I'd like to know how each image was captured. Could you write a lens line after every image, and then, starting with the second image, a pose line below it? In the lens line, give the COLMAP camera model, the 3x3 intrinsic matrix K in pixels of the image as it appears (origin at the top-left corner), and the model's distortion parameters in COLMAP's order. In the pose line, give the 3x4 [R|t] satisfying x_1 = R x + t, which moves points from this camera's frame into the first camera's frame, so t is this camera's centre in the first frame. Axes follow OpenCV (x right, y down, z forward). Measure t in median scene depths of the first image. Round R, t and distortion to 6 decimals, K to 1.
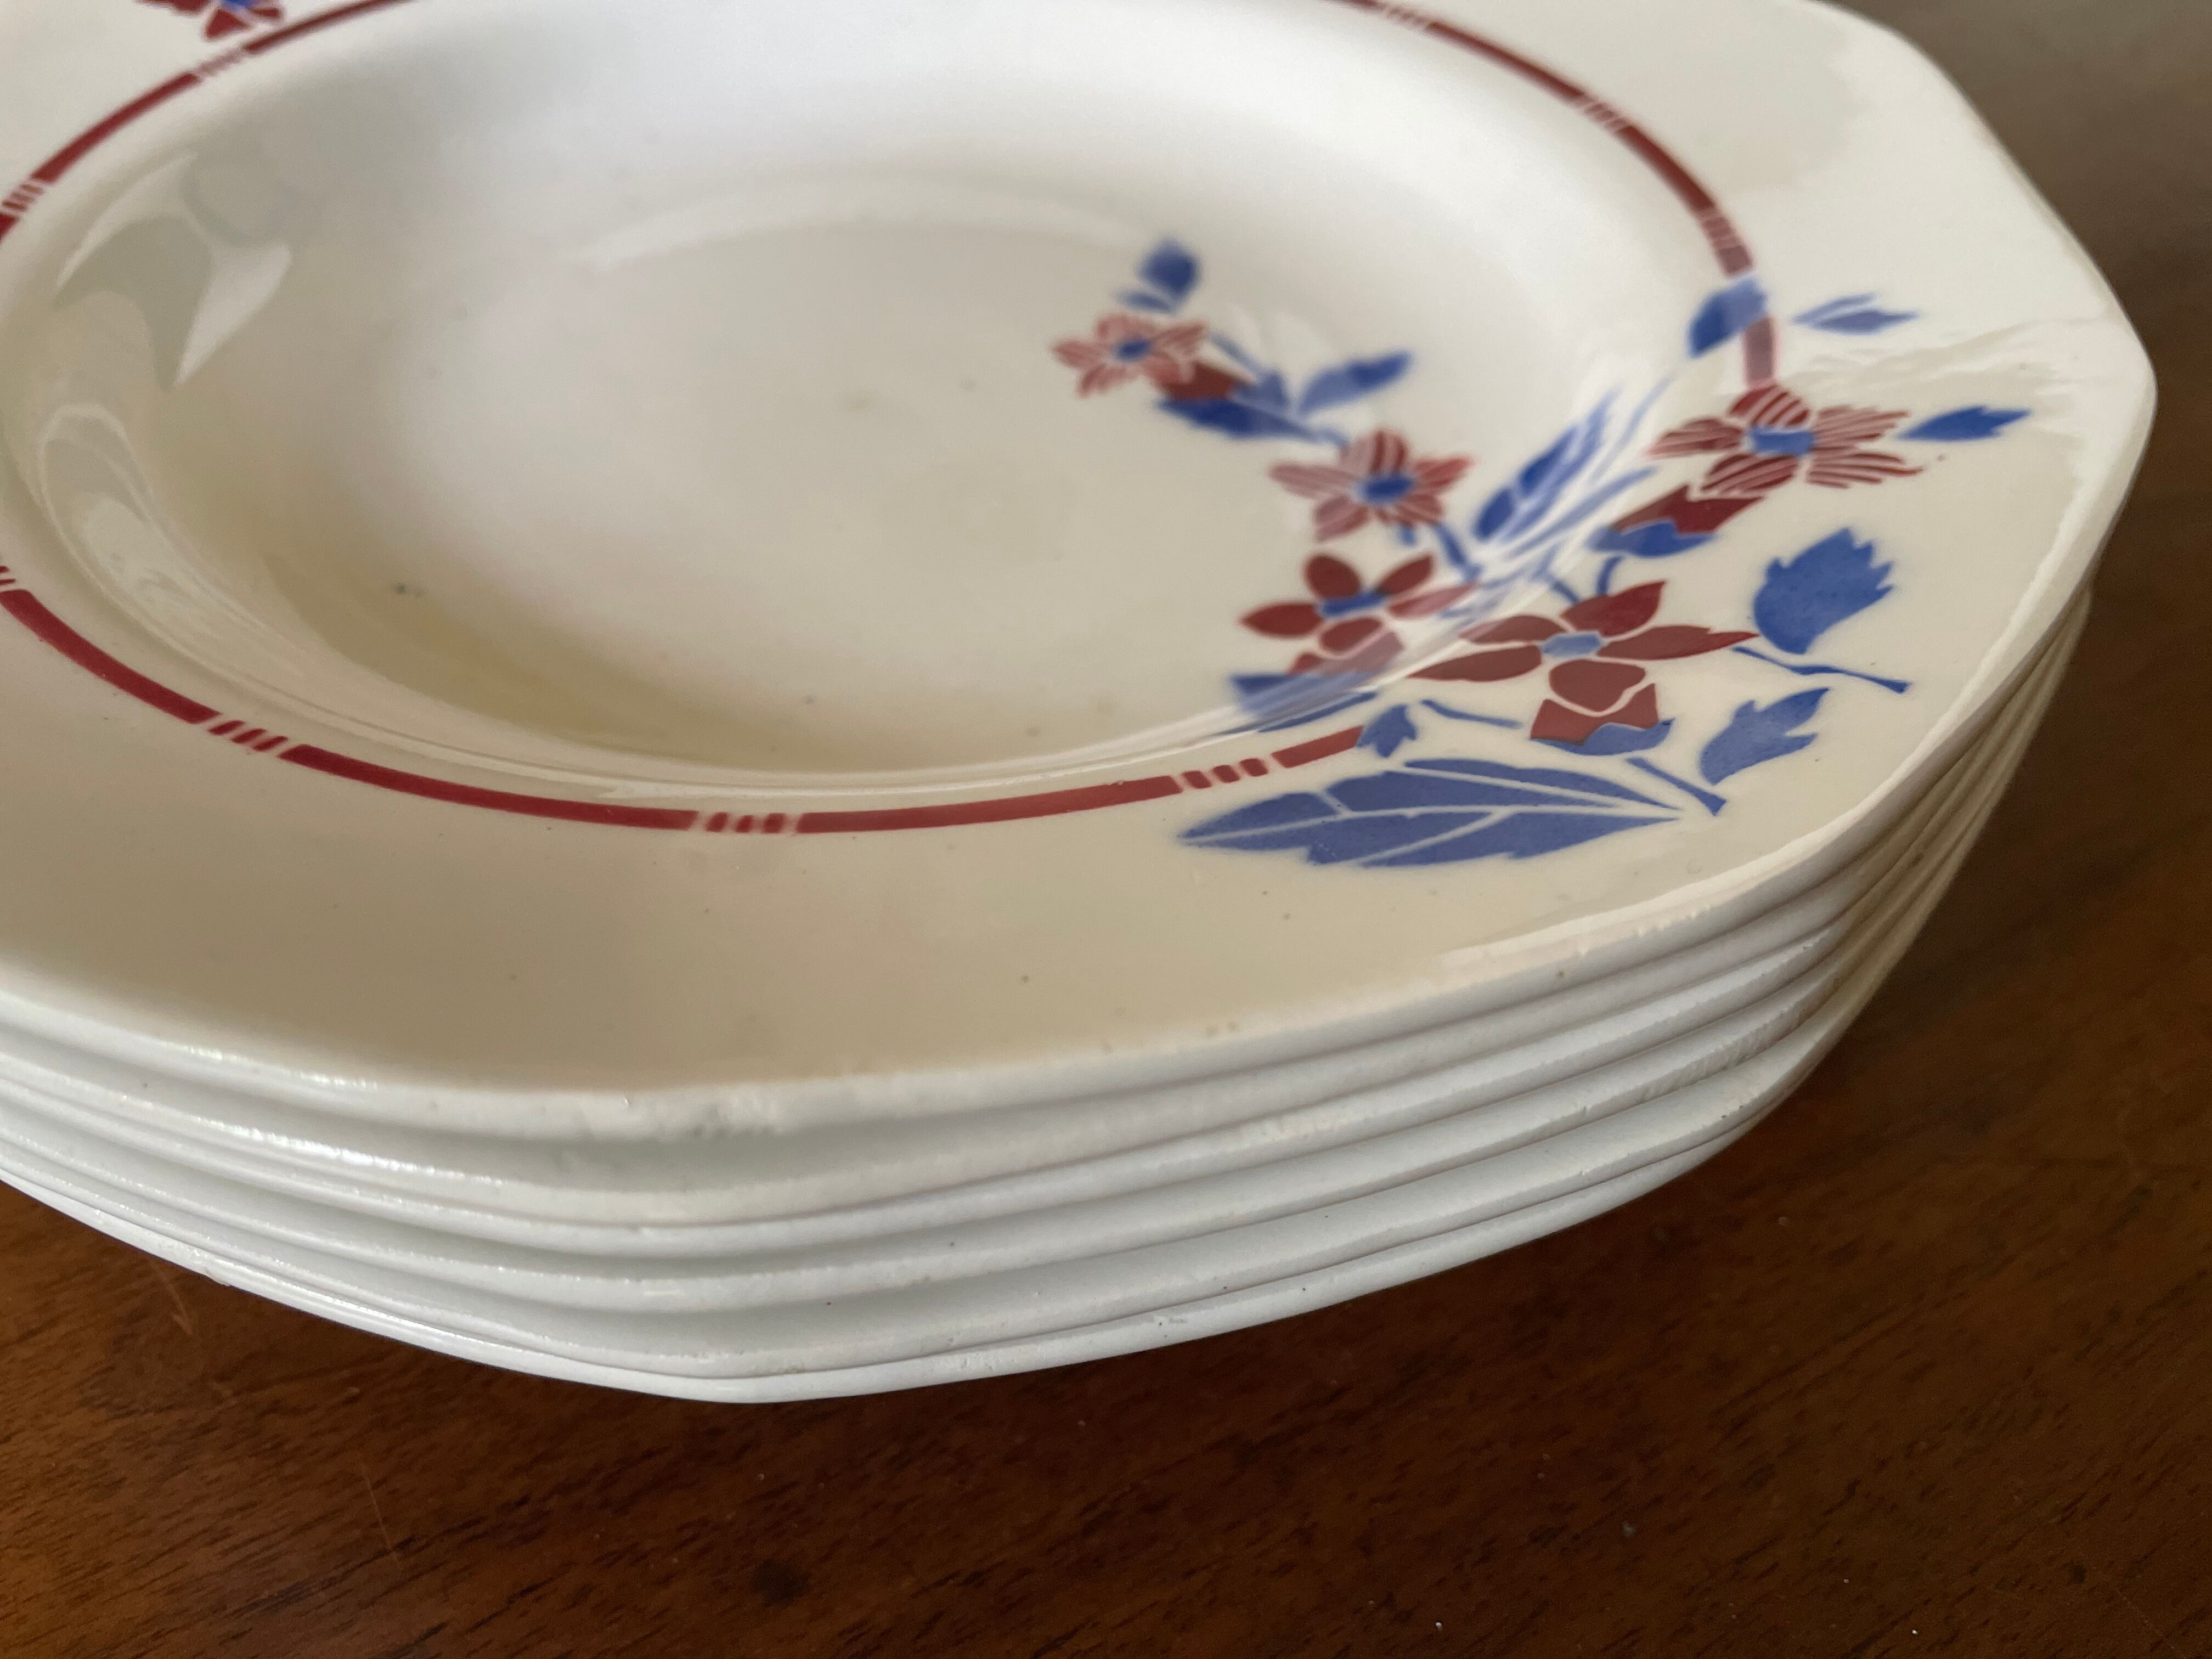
lens RADIAL K [[1686.7, 0, 1099.4], [0, 1686.7, 851.0], [0, 0, 1]] dist [0.081252, -0.112594]
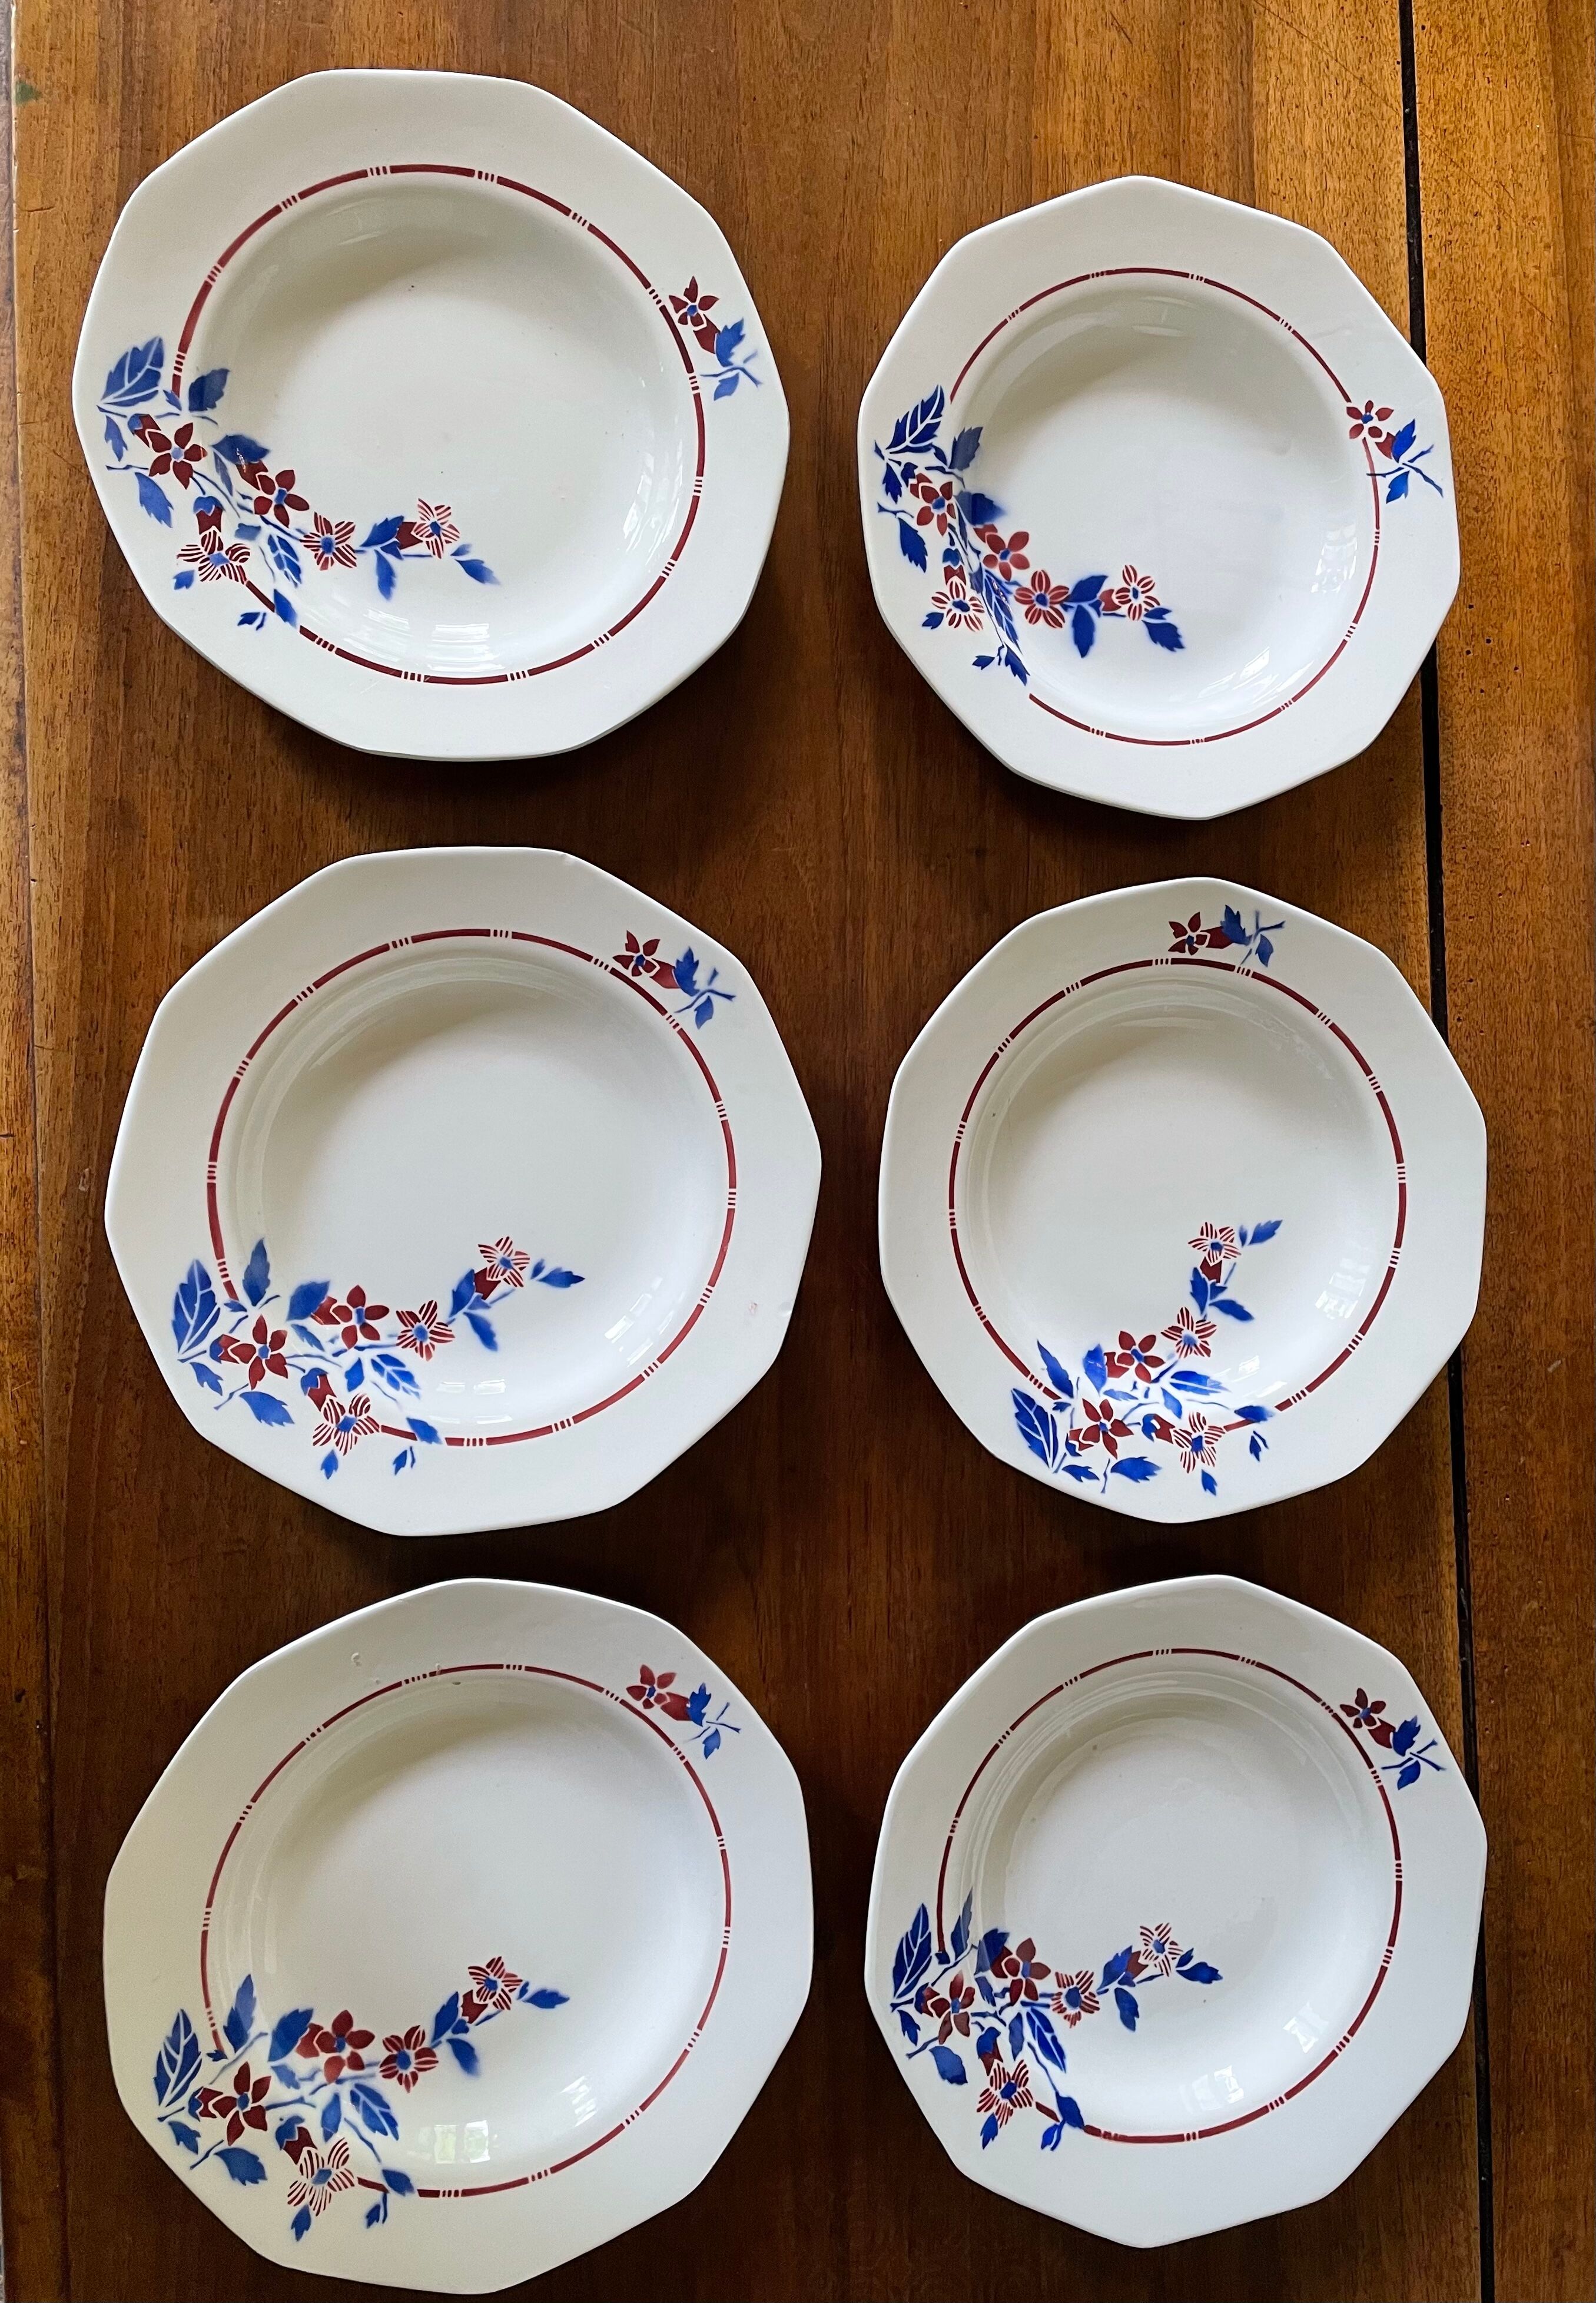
lens RADIAL K [[1803.9, 0, 832.1], [0, 1803.9, 1109.4], [0, 0, 1]] dist [0.089857, -0.117052]
pose [[-0.475477, 0.868161, -0.142189, 1.622543], [-0.761289, -0.325055, 0.561052, -4.635521], [0.440864, 0.375014, 0.815477, -1.489935]]
